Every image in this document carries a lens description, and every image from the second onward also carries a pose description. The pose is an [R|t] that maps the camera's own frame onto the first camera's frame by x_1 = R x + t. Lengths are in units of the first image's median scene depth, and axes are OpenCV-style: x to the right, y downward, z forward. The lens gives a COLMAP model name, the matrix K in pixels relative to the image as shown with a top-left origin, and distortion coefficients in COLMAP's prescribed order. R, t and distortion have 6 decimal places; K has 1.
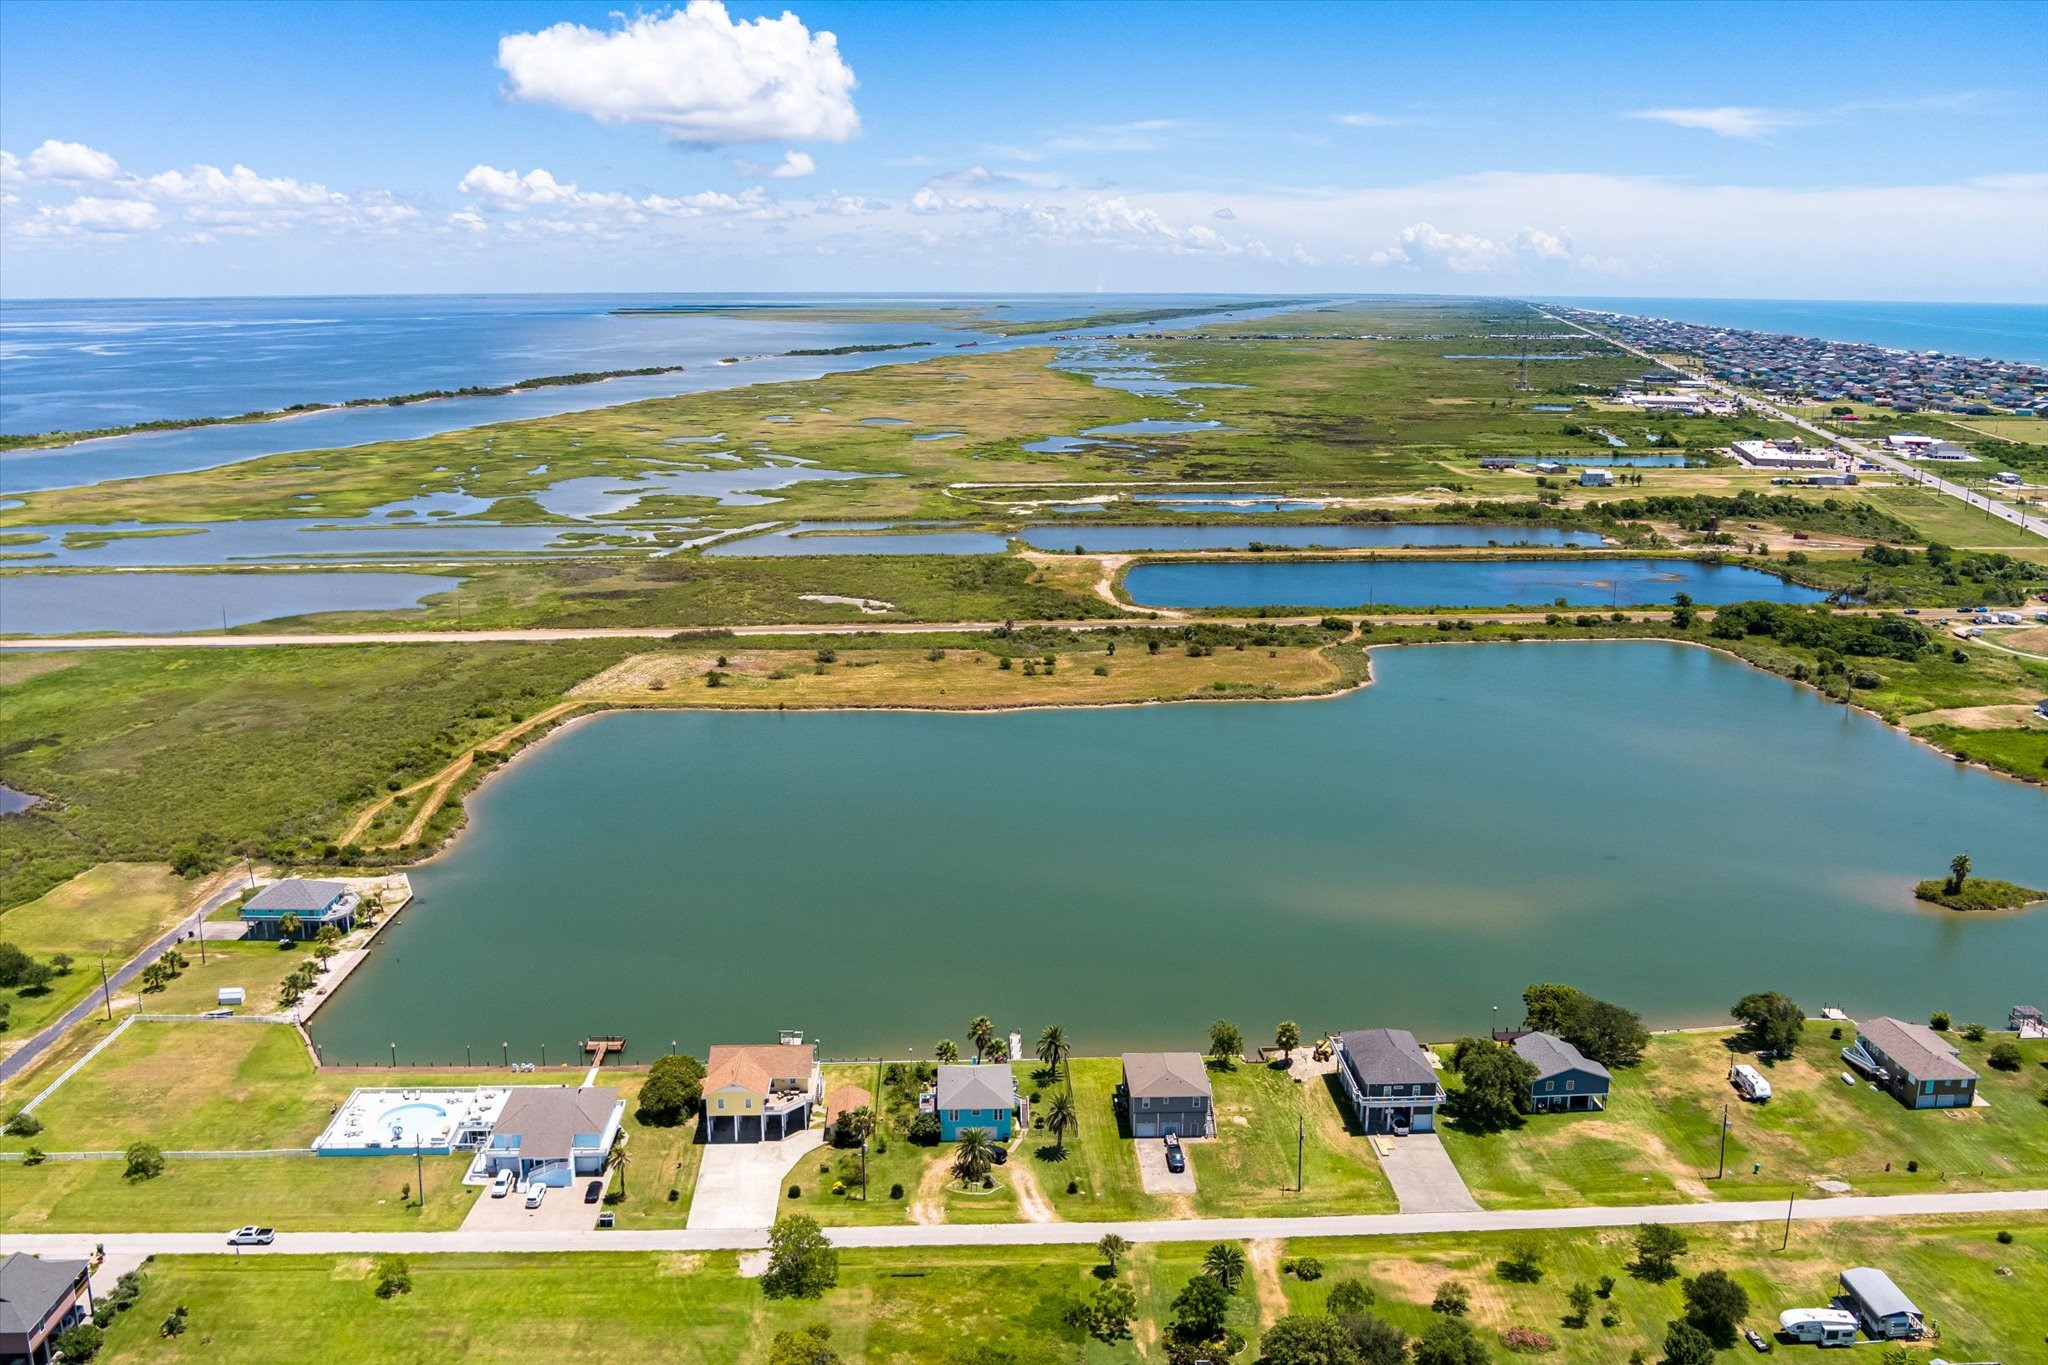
lens RADIAL K [[1648.5, 0, 1024.0], [0, 1648.5, 682.5], [0, 0, 1]] dist [-0.065621, 0.033884]
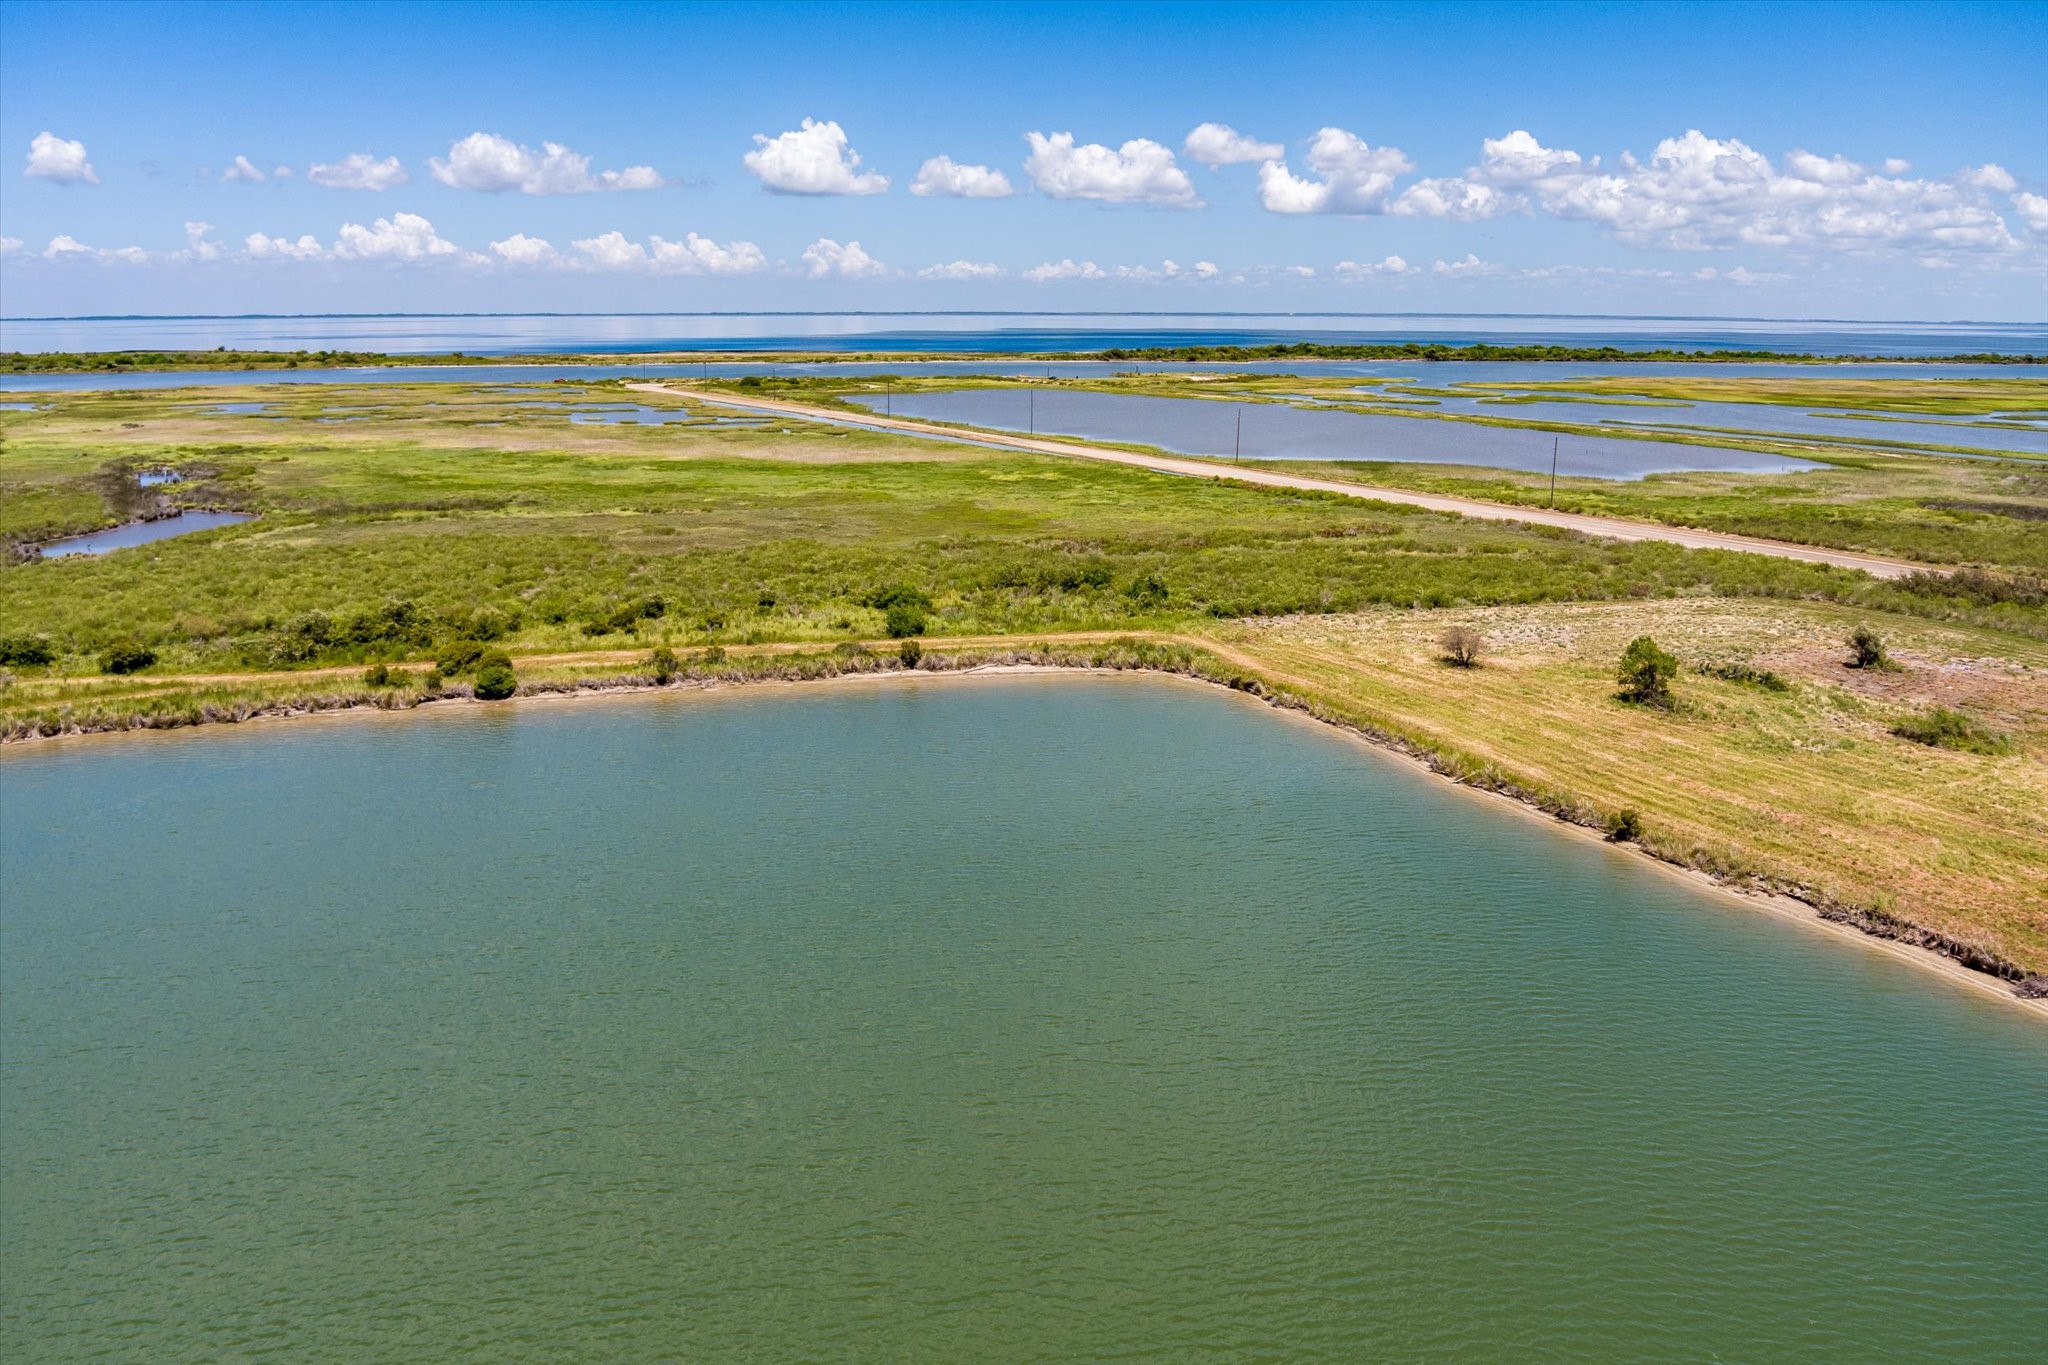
lens RADIAL K [[1648.5, 0, 1024.0], [0, 1648.5, 682.5], [0, 0, 1]] dist [-0.065621, 0.033884]
pose [[0.410214, 0.200177, -0.889749, -0.000726], [-0.211728, 0.969861, 0.120585, -0.009957], [0.887071, 0.138919, 0.440234, 0.708086]]
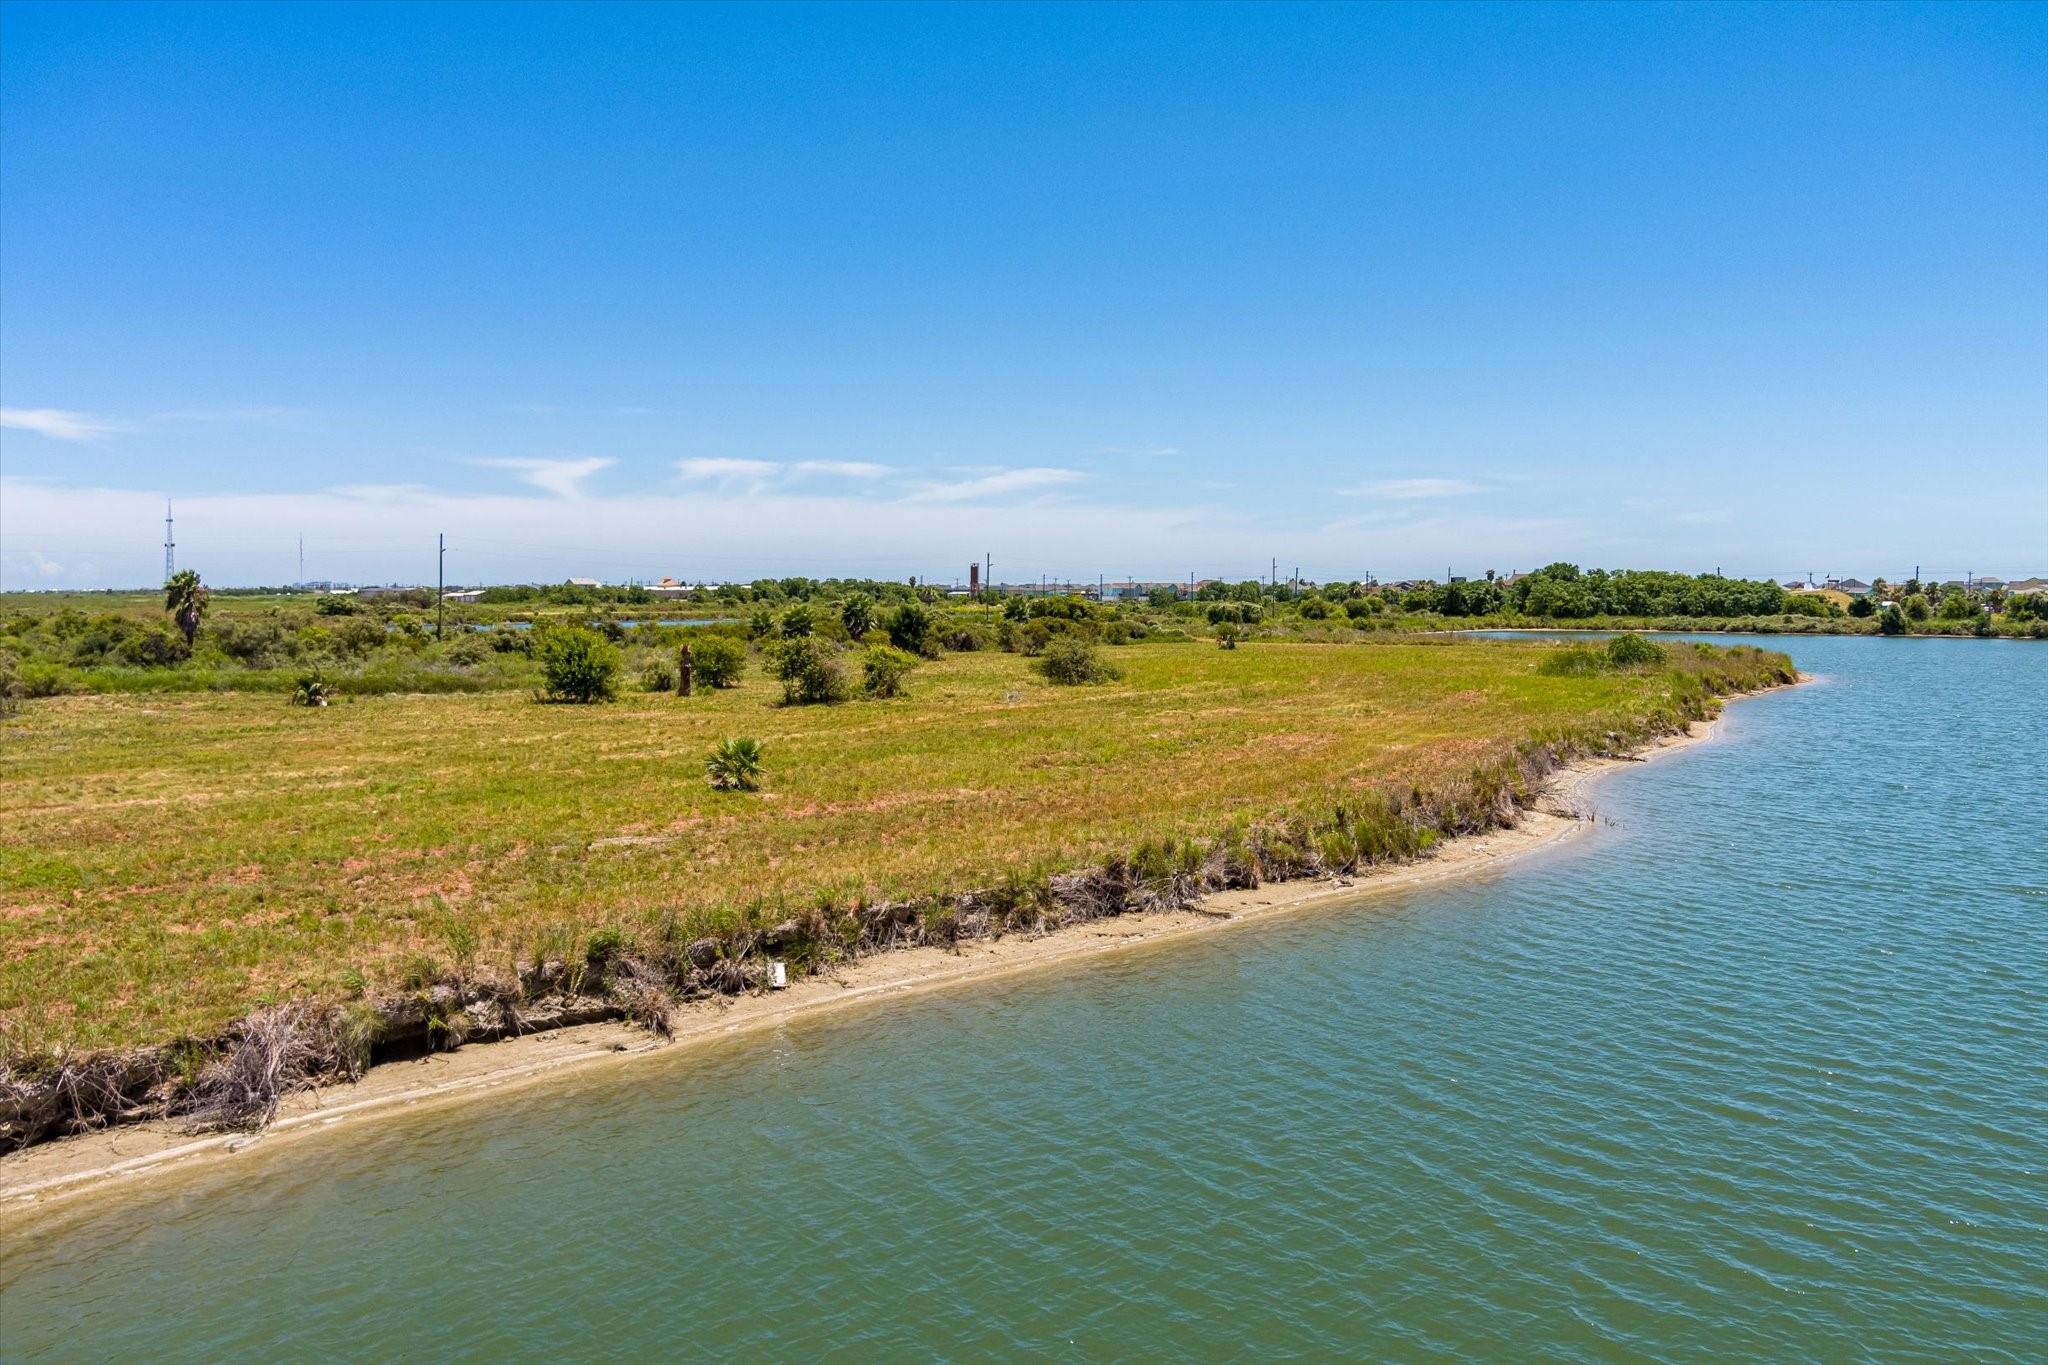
lens RADIAL K [[1648.5, 0, 1024.0], [0, 1648.5, 682.5], [0, 0, 1]] dist [-0.065621, 0.033884]
pose [[0.643079, -0.046721, 0.764373, -0.094672], [0.183521, 0.978454, -0.094593, 0.010518], [-0.743484, 0.201110, 0.637798, 0.804983]]
